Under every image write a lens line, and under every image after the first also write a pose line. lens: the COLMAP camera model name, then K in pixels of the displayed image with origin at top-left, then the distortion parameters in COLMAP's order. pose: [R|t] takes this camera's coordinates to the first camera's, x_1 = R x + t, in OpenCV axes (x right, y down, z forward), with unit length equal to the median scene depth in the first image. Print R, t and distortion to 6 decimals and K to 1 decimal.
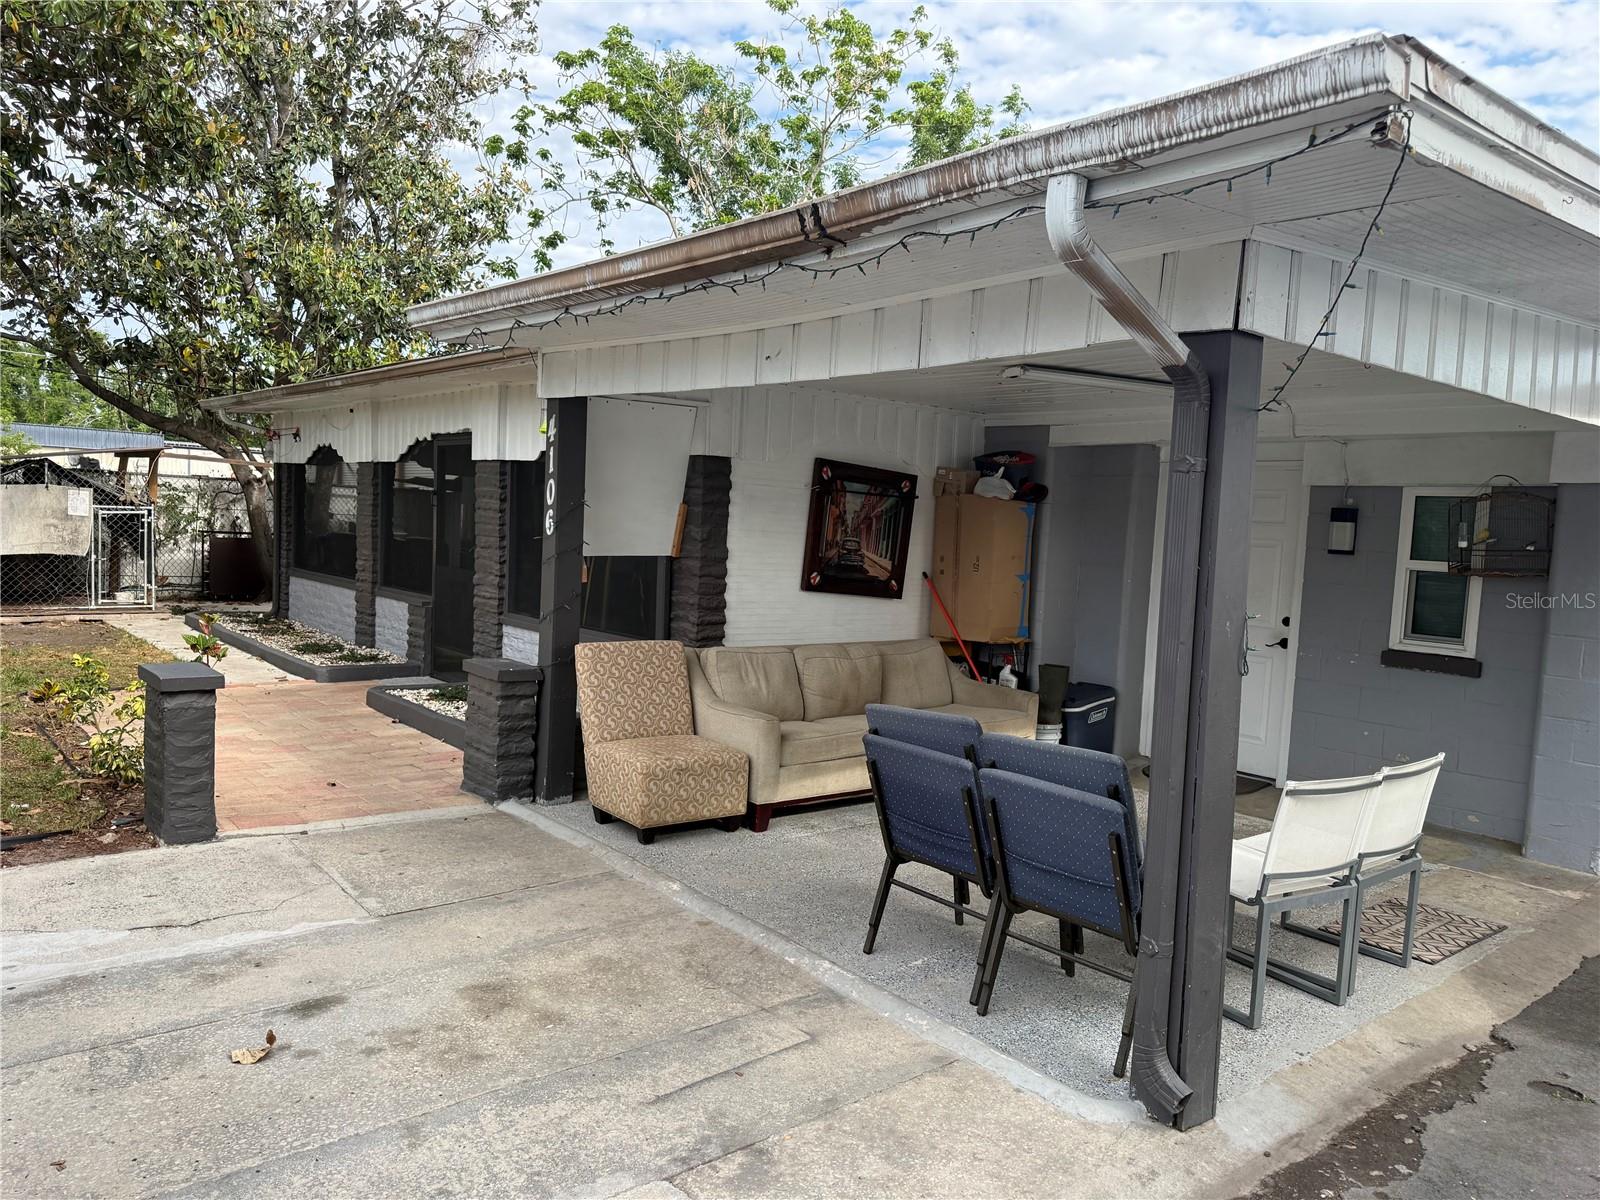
lens RADIAL K [[1126.1, 0, 793.4], [0, 1126.1, 615.0], [0, 0, 1]] dist [0.026181, -0.046516]
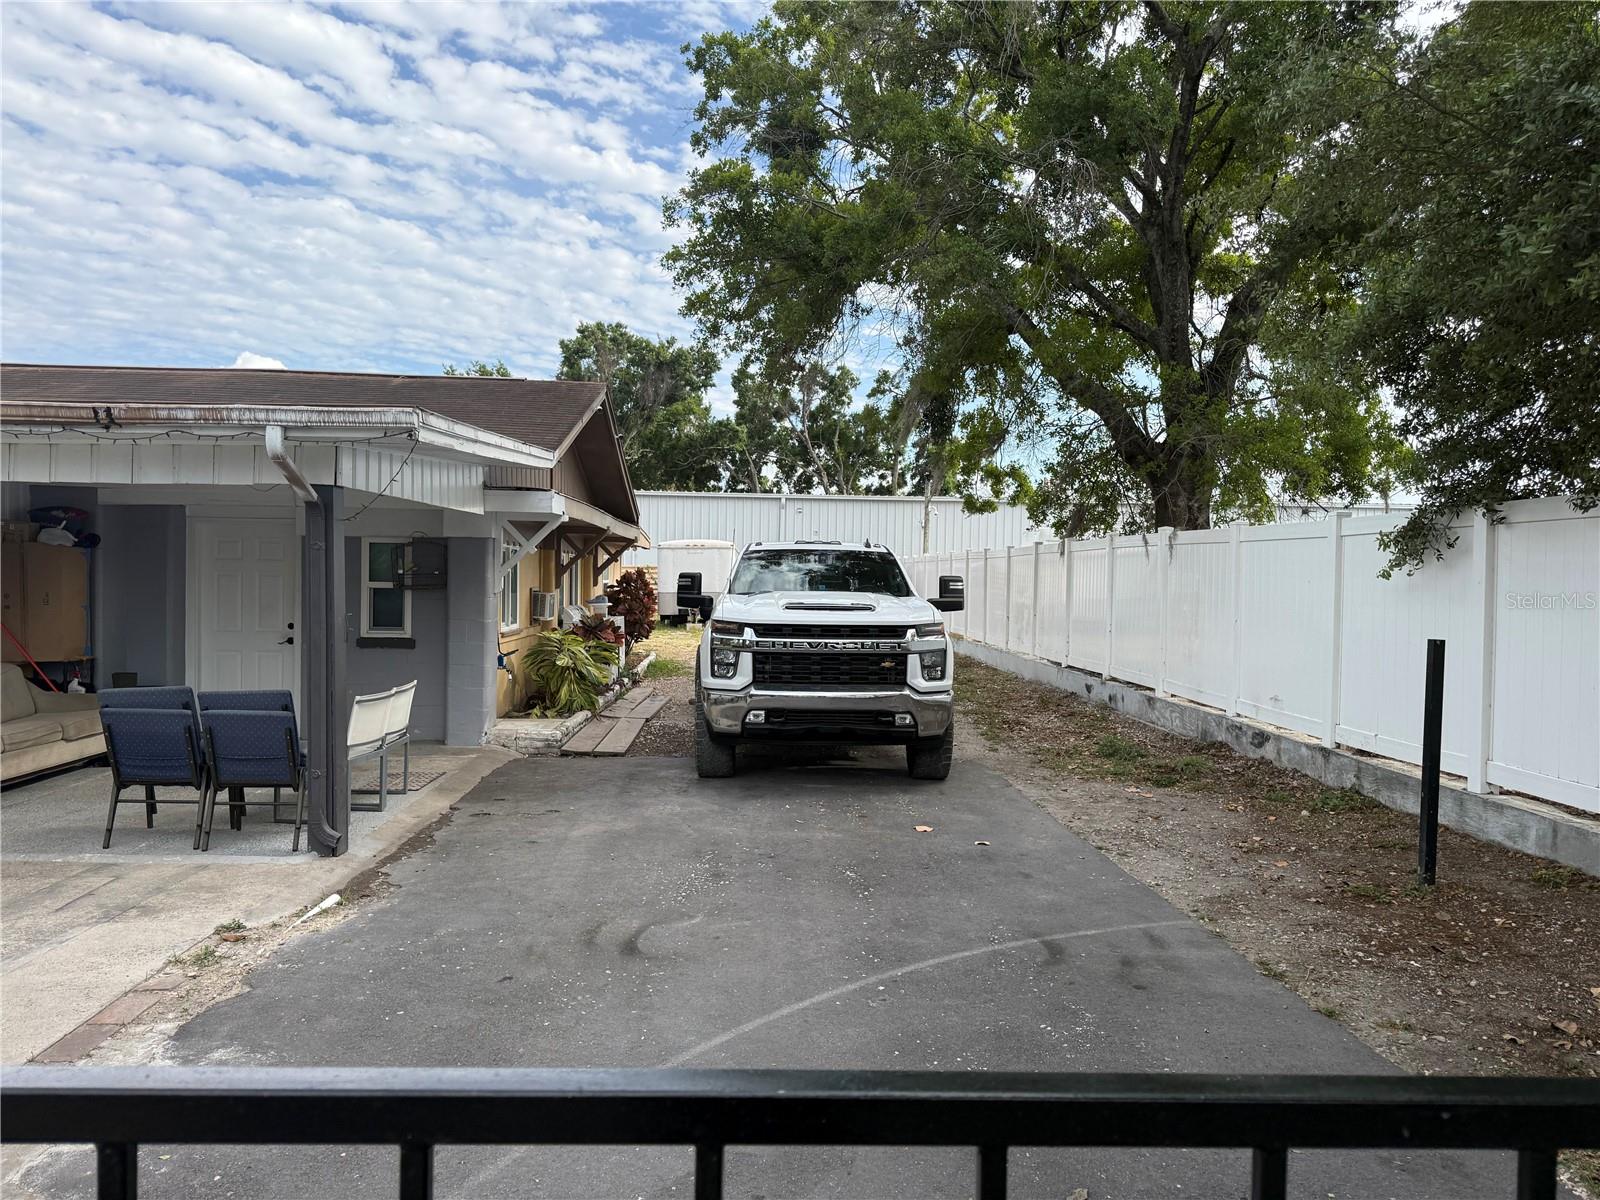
lens RADIAL K [[1126.1, 0, 806.0], [0, 1126.1, 559.1], [0, 0, 1]] dist [0.026181, -0.046516]
pose [[0.599423, -0.027093, 0.799974, -0.464719], [0.077616, 0.996685, -0.024403, 0.009060], [-0.796660, 0.076719, 0.599538, -0.587215]]
